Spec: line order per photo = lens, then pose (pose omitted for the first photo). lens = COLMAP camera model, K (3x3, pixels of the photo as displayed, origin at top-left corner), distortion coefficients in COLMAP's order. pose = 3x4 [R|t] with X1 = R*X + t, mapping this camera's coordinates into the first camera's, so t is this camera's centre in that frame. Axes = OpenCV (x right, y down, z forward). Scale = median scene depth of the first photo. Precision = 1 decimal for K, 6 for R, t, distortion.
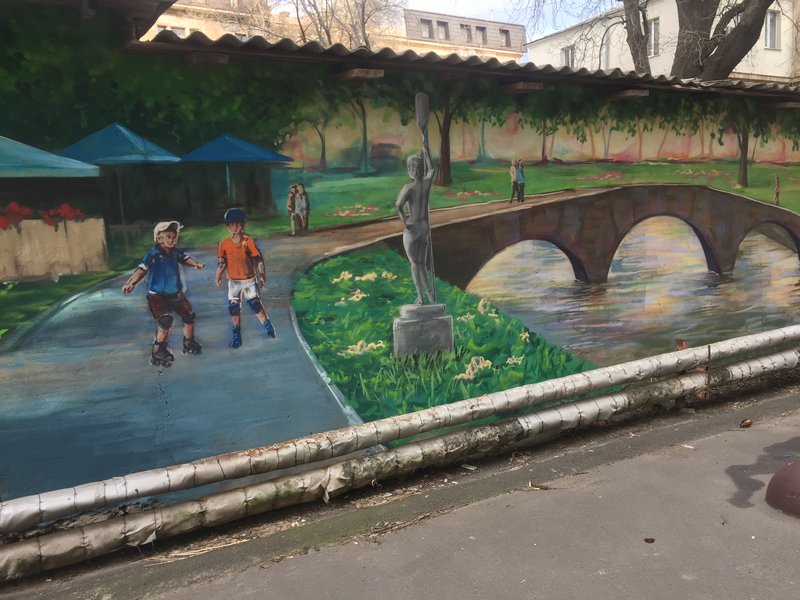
lens RADIAL K [[681.5, 0, 398.6], [0, 681.5, 303.9], [0, 0, 1]] dist [0.055059, -0.037555]
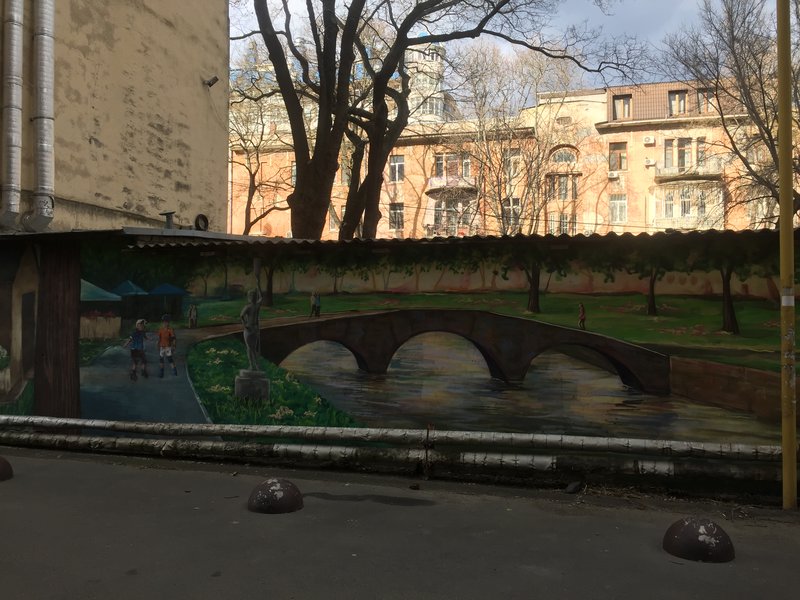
lens RADIAL K [[681.5, 0, 400.9], [0, 681.5, 298.4], [0, 0, 1]] dist [0.055059, -0.037555]
pose [[0.688176, 0.025083, -0.725110, 1.537058], [-0.126809, 0.988177, -0.086167, -0.077920], [0.714376, 0.151249, 0.683220, 0.008757]]
